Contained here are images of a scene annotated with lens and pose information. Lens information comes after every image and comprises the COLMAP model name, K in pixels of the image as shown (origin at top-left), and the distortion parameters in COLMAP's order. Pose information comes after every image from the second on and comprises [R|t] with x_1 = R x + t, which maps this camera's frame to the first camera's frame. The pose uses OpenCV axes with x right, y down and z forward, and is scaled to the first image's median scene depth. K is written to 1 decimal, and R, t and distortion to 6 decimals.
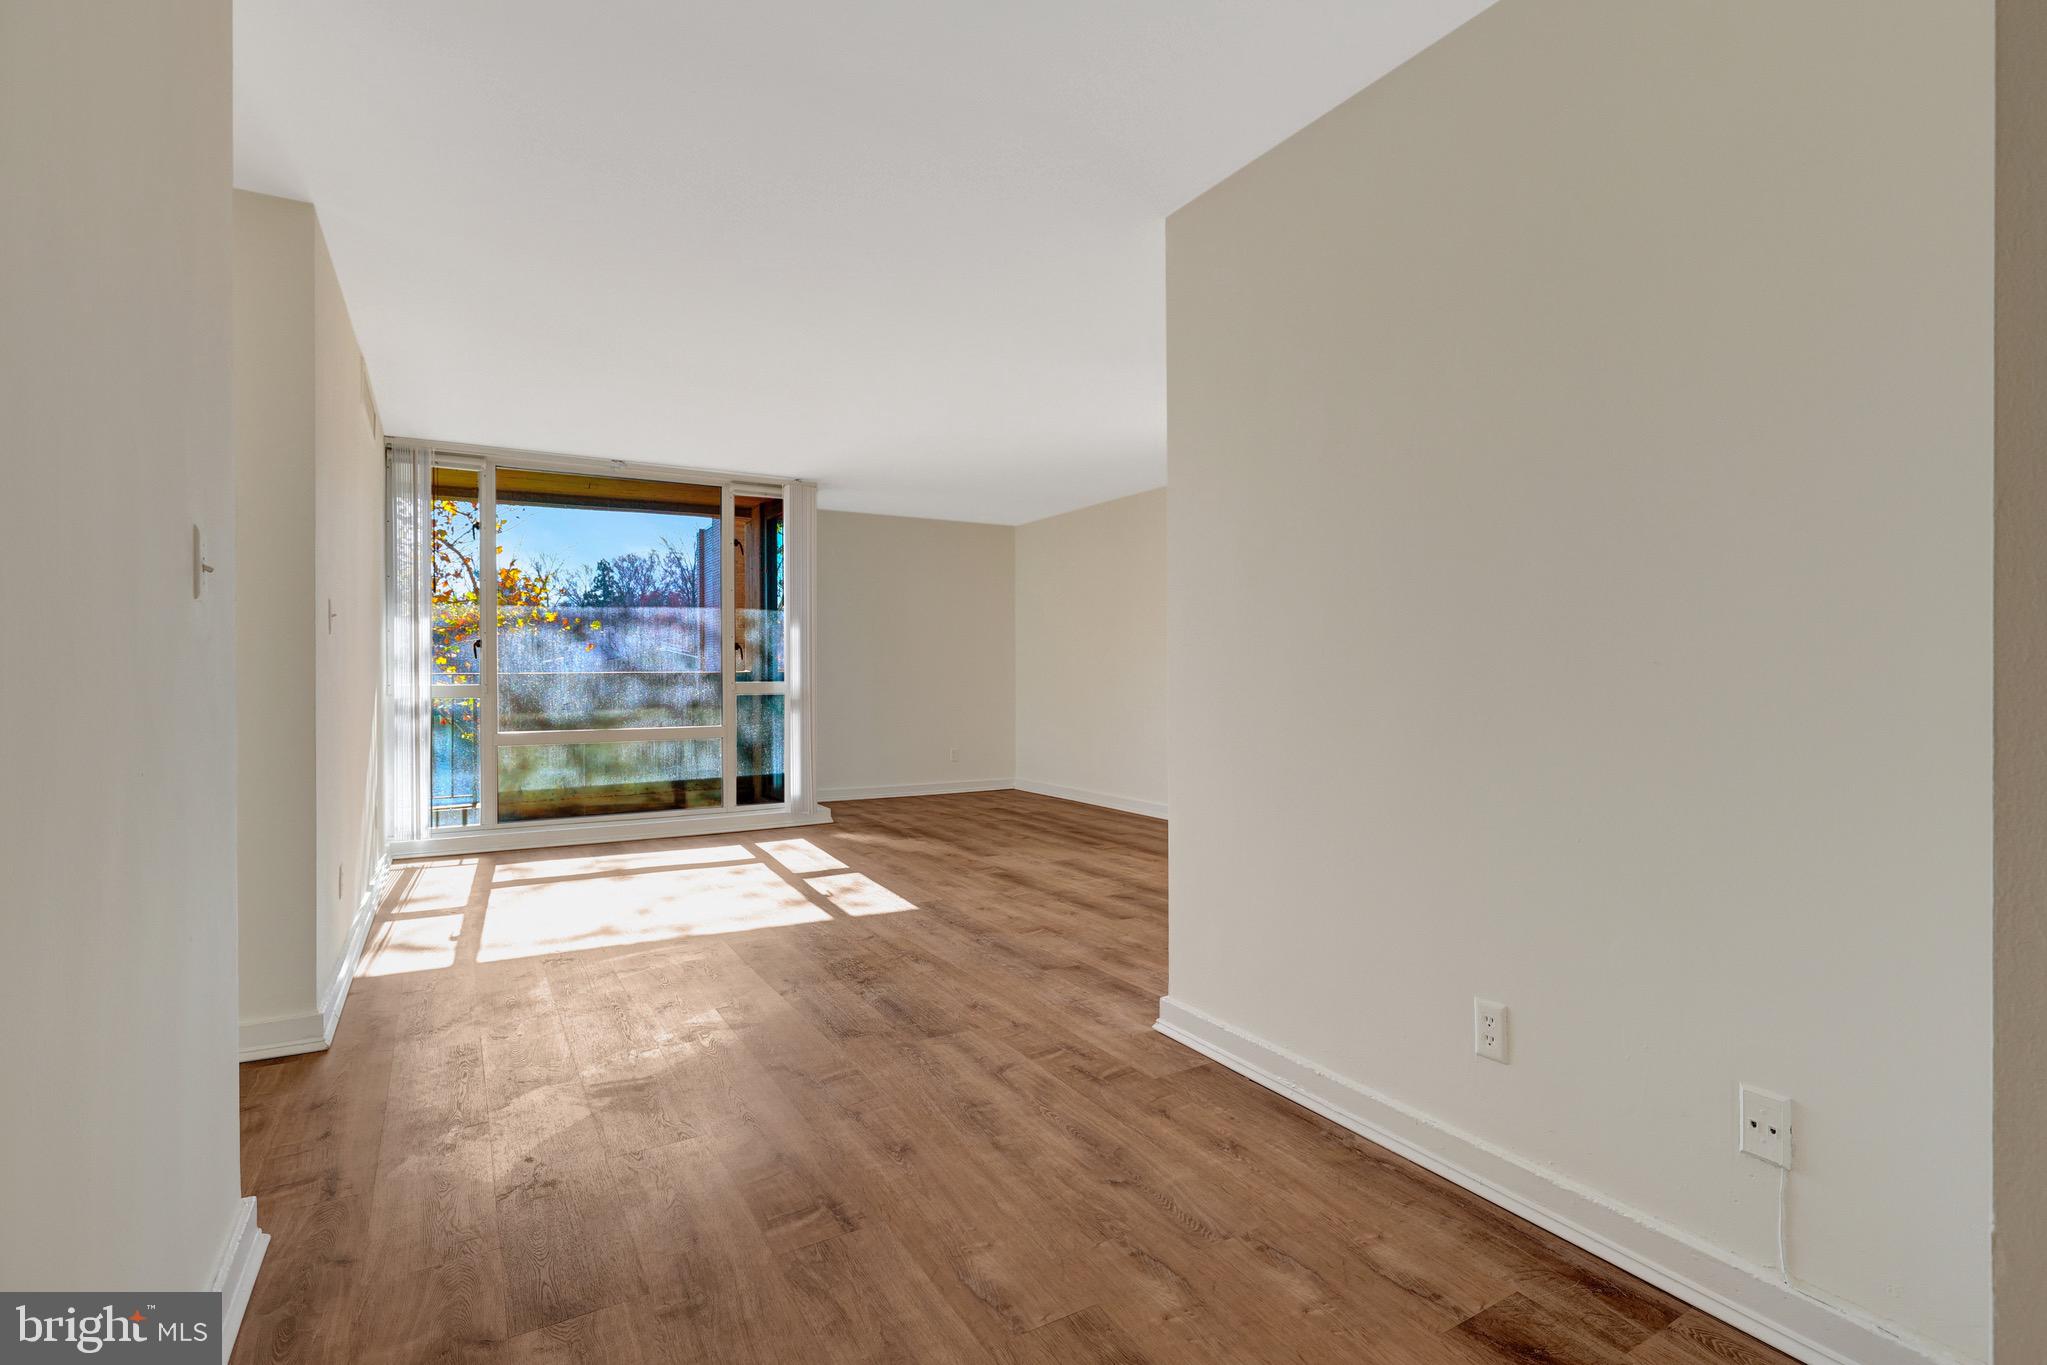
lens RADIAL K [[969.6, 0, 1022.5], [0, 969.6, 675.3], [0, 0, 1]] dist [-0.003251, -0.000332]
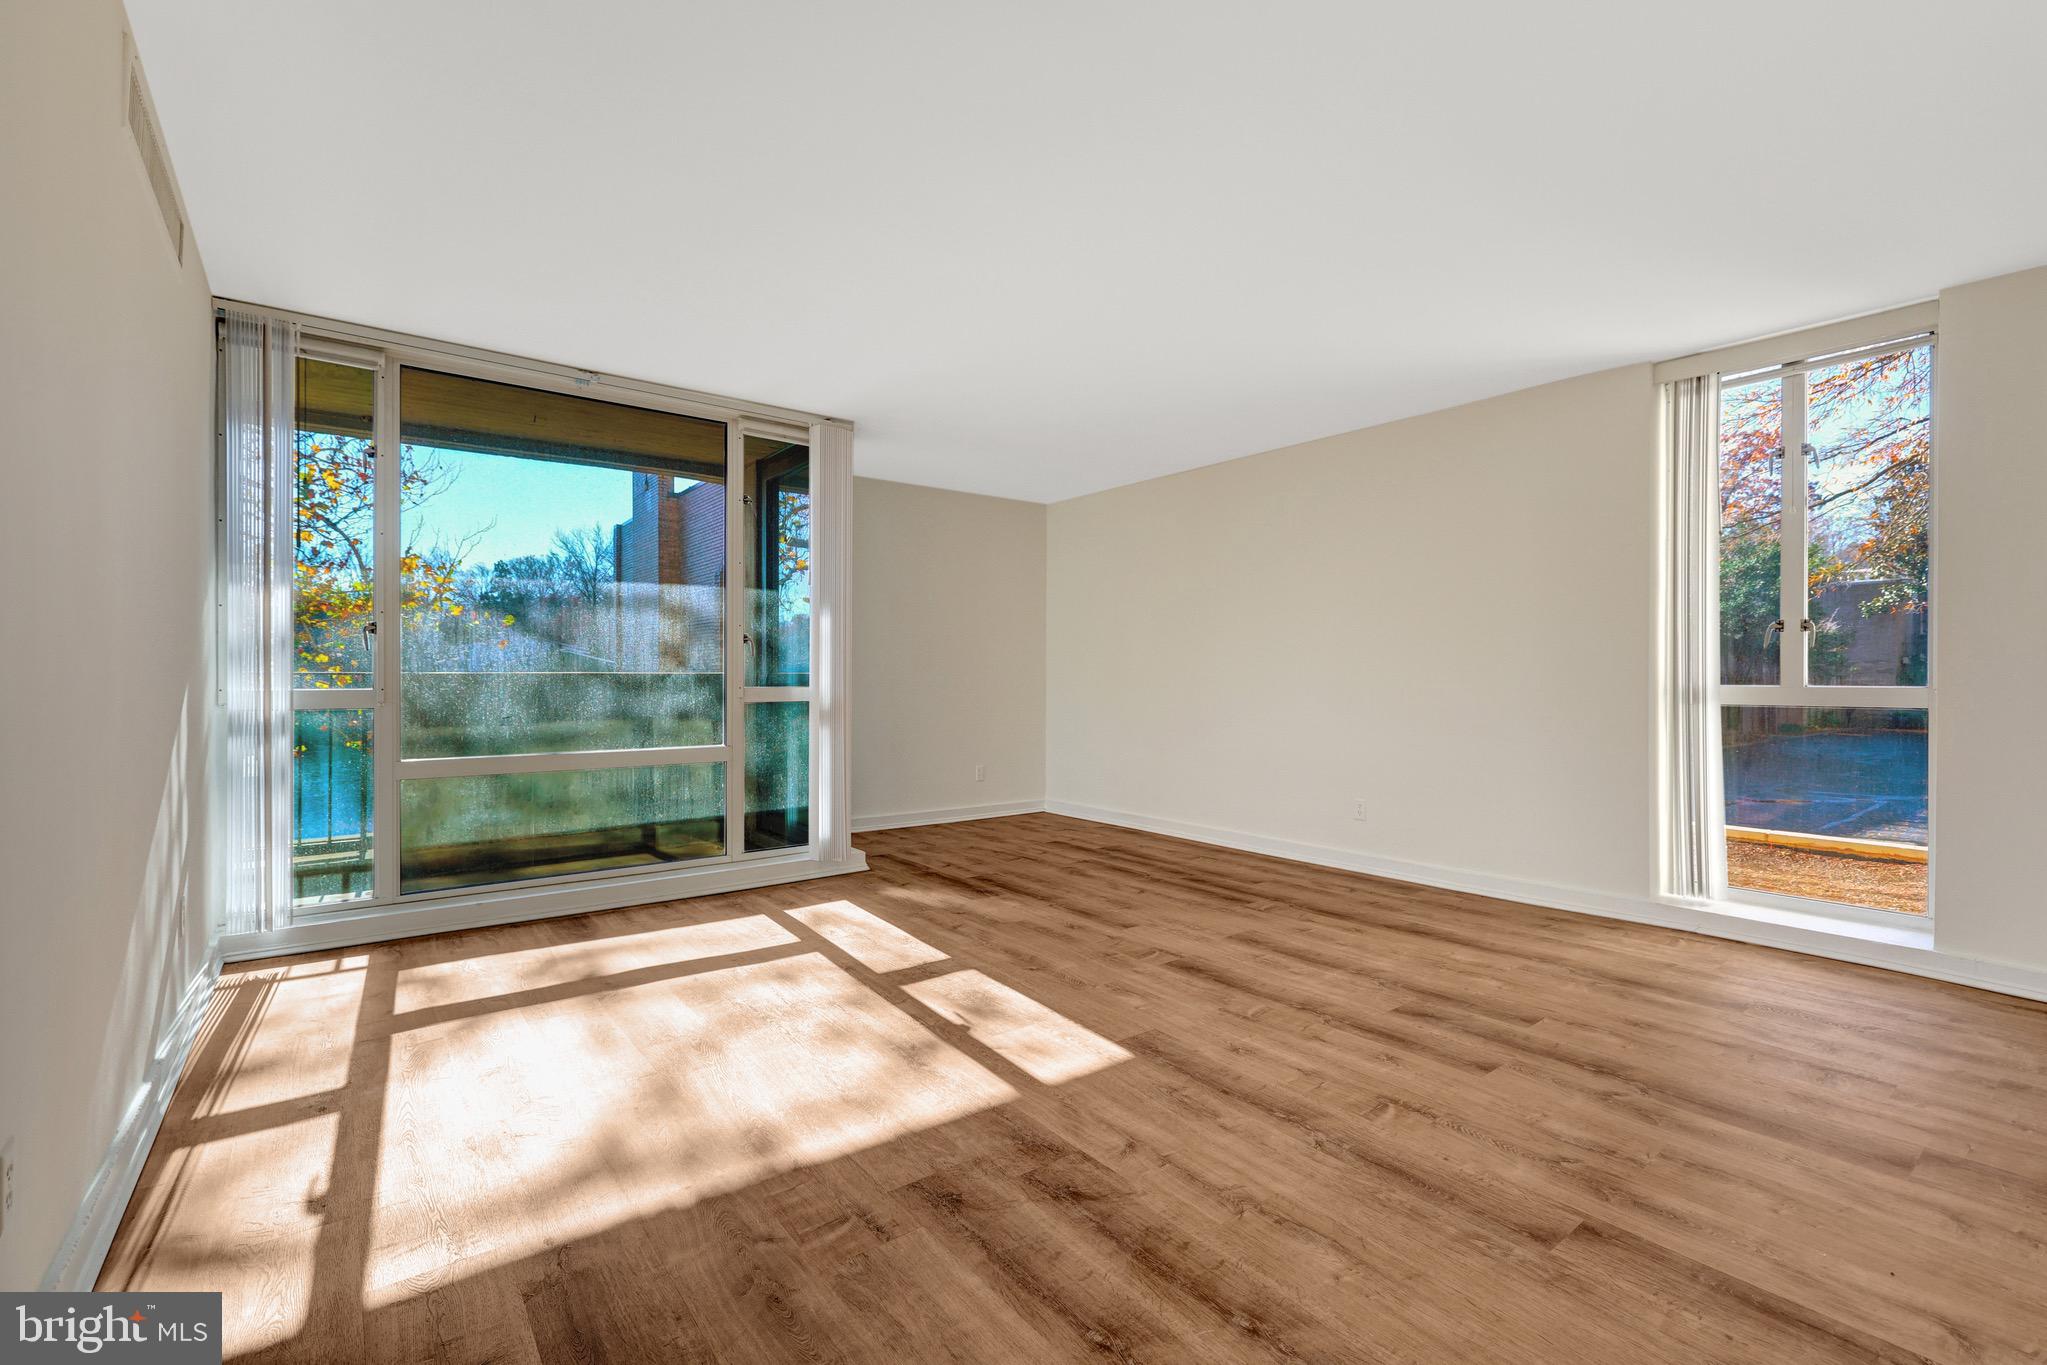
lens RADIAL K [[890.0, 0, 1021.0], [0, 890.0, 676.0], [0, 0, 1]] dist [-0.001851, 0.000468]
pose [[0.992381, 0.005398, 0.123087, -0.202652], [-0.005055, 0.999982, -0.003099, -0.000129], [-0.123102, 0.002453, 0.992391, 0.355039]]
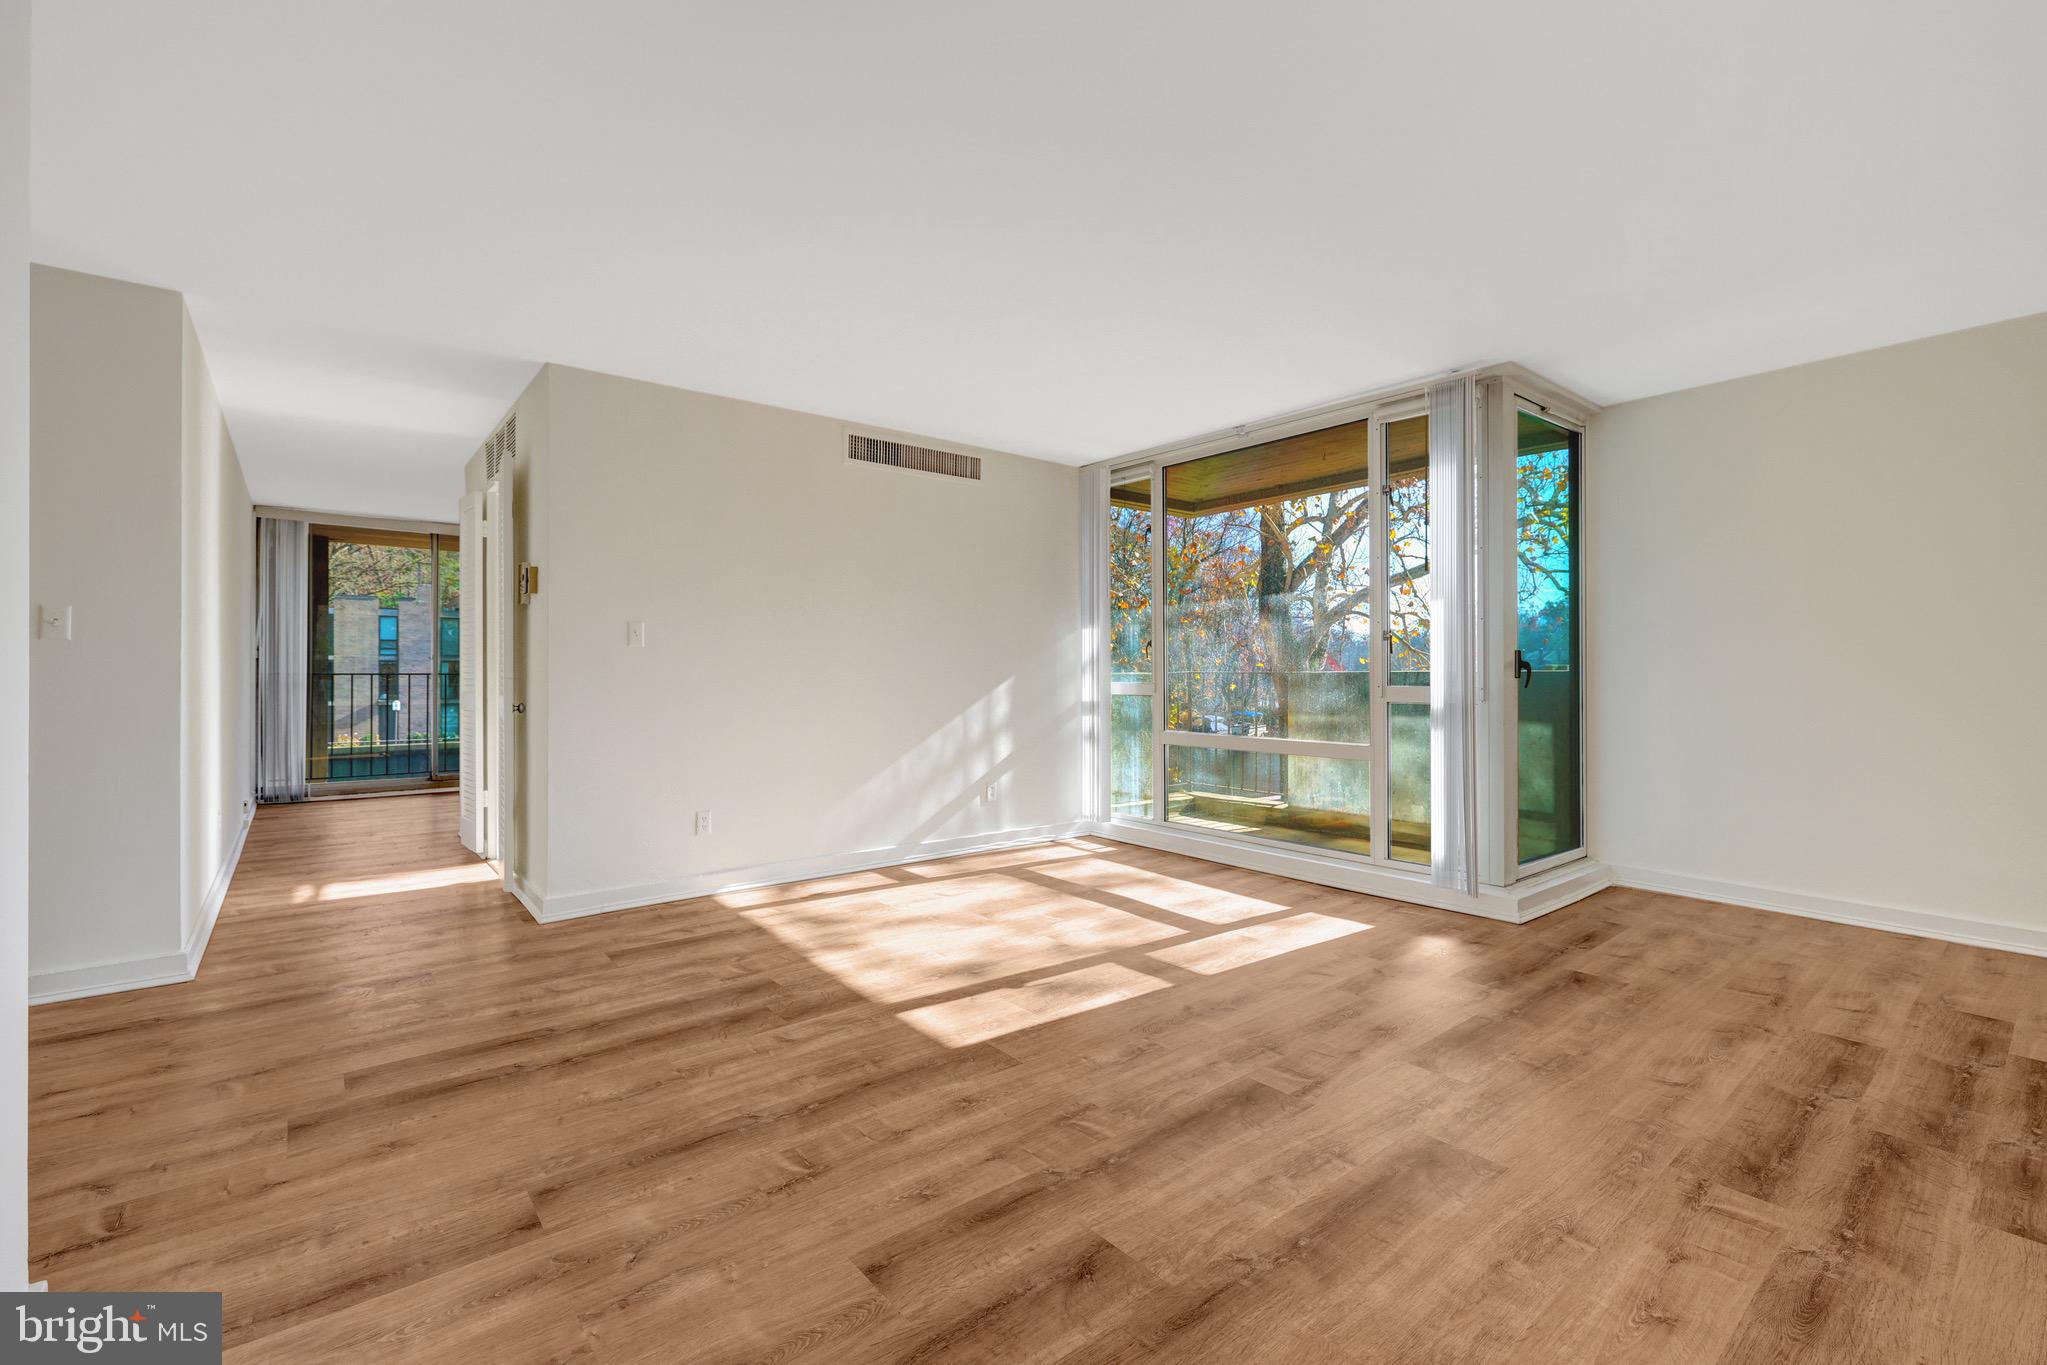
lens RADIAL K [[883.5, 0, 1024.8], [0, 883.5, 678.0], [0, 0, 1]] dist [-0.002659, -0.000017]
pose [[0.147460, 0.008759, -0.989029, 0.369710], [-0.002183, 0.999961, 0.008530, -0.004345], [0.989066, 0.000902, 0.147473, 0.769454]]
